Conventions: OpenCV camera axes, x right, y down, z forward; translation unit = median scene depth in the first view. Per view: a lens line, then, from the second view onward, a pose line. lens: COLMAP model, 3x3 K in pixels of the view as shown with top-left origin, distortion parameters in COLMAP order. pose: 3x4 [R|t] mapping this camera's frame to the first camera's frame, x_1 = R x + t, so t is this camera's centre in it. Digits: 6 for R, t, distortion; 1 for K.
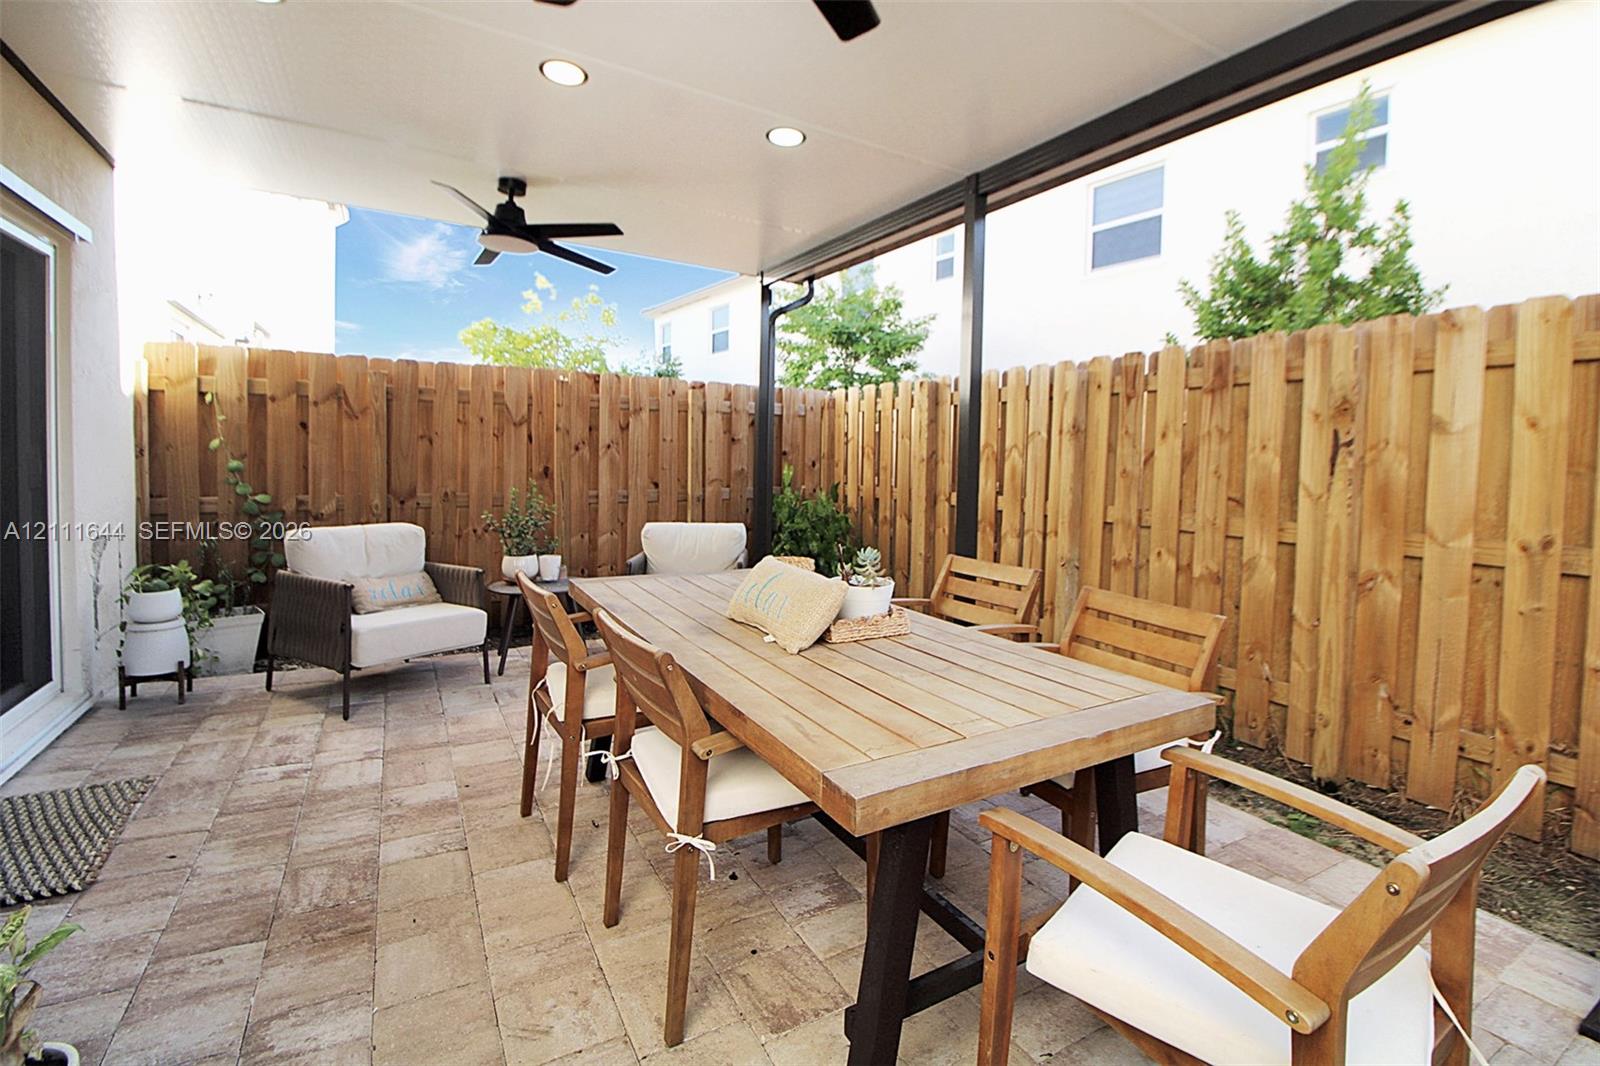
lens RADIAL K [[734.0, 0, 821.3], [0, 734.0, 482.2], [0, 0, 1]] dist [-0.019420, -0.000907]
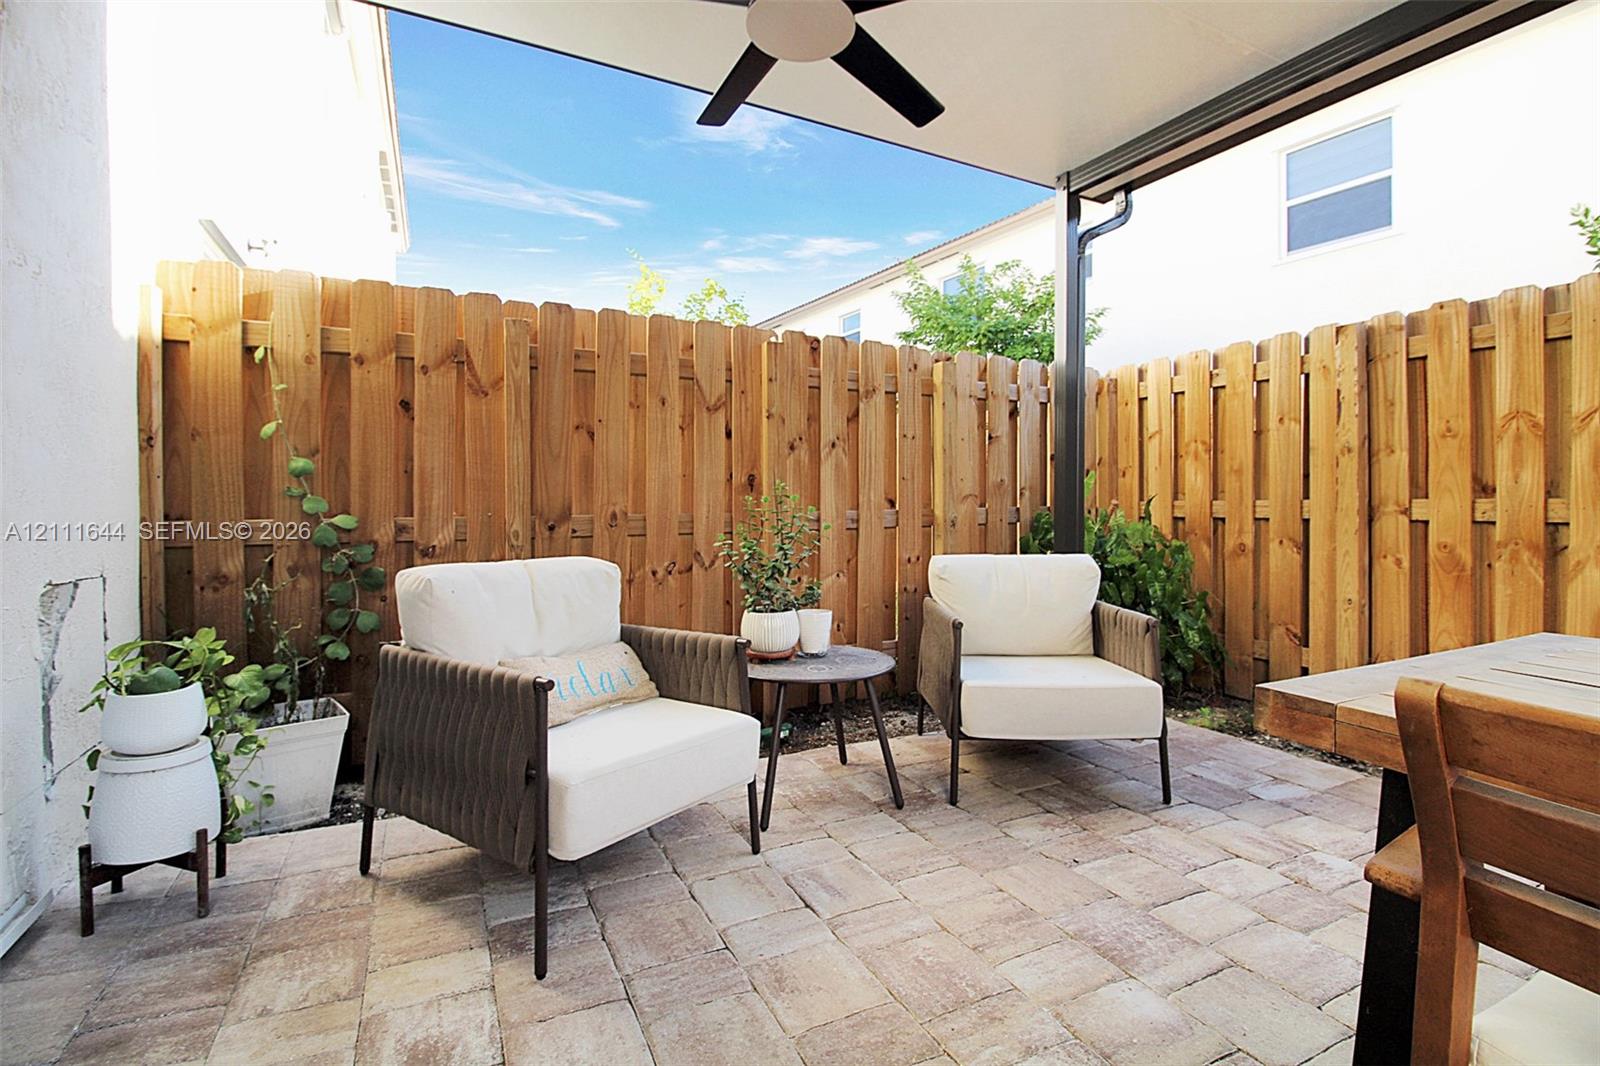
lens RADIAL K [[736.4, 0, 802.5], [0, 736.4, 509.0], [0, 0, 1]] dist [-0.002557, -0.011871]
pose [[0.997381, -0.019032, -0.069779, -0.340337], [0.016970, 0.999405, -0.030029, 0.037247], [0.070309, 0.028766, 0.997110, 0.408518]]
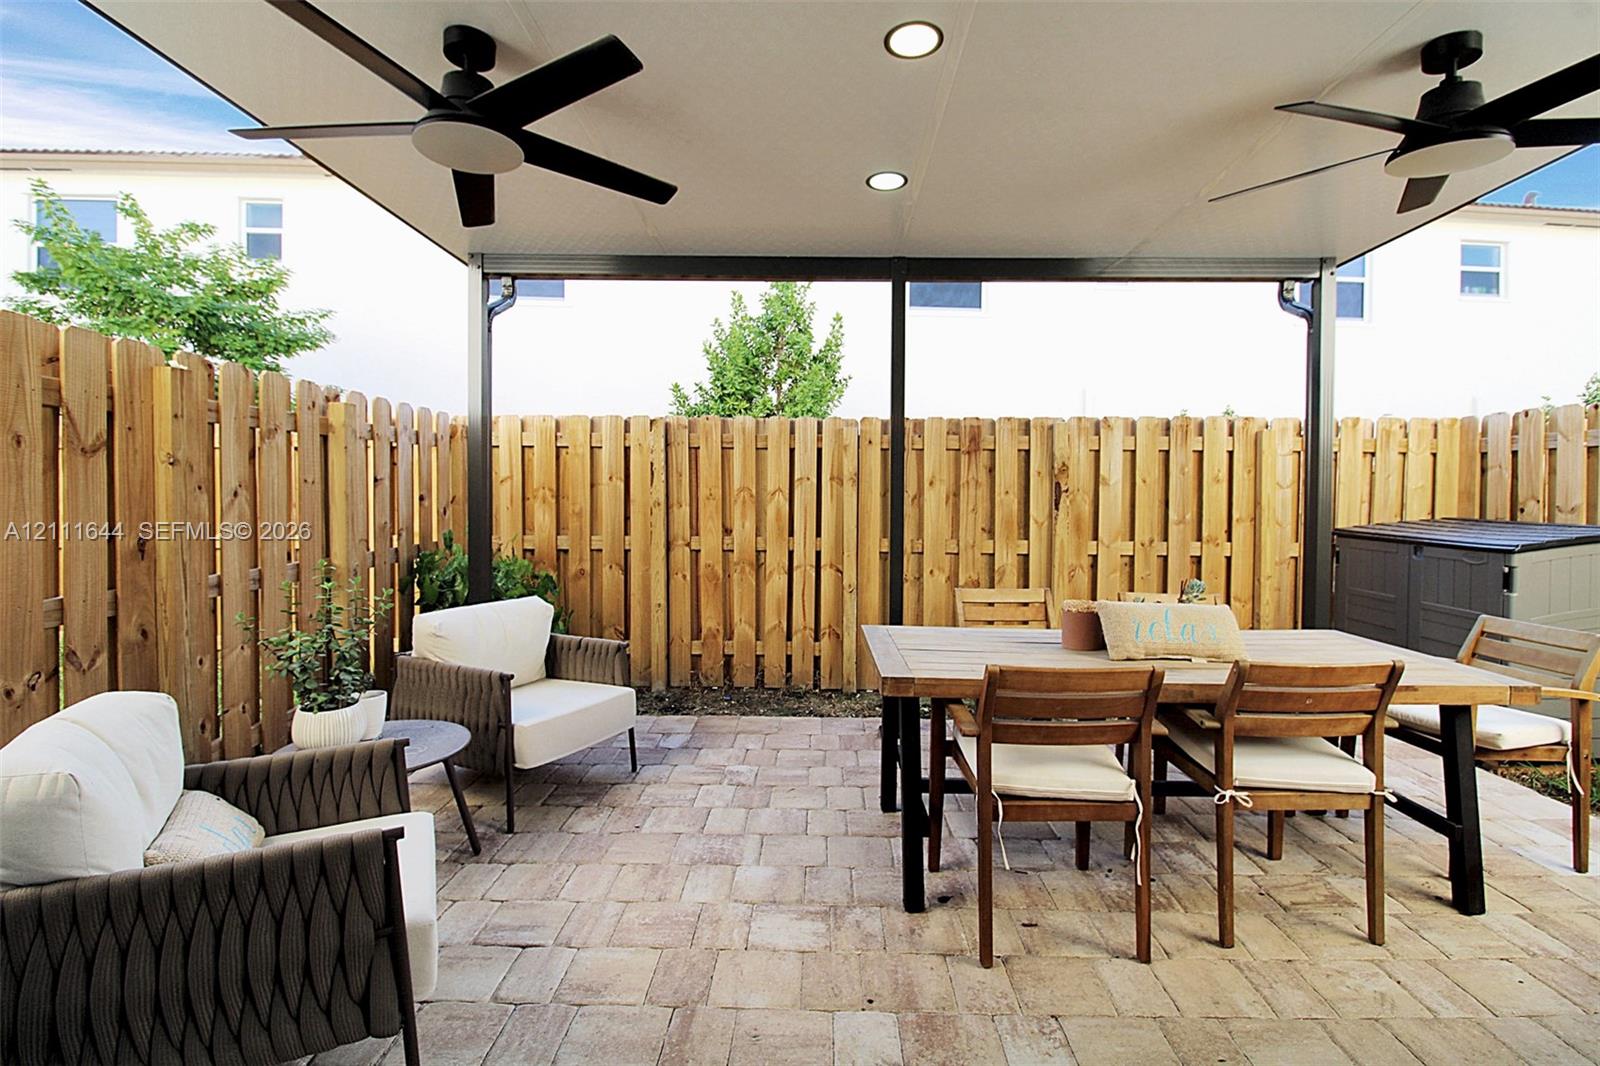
lens RADIAL K [[736.4, 0, 802.5], [0, 736.4, 509.0], [0, 0, 1]] dist [-0.002557, -0.011871]
pose [[0.522970, -0.031567, 0.851766, -0.676778], [0.033220, 0.999310, 0.016638, -0.039784], [-0.851703, 0.019594, 0.523658, 0.417780]]
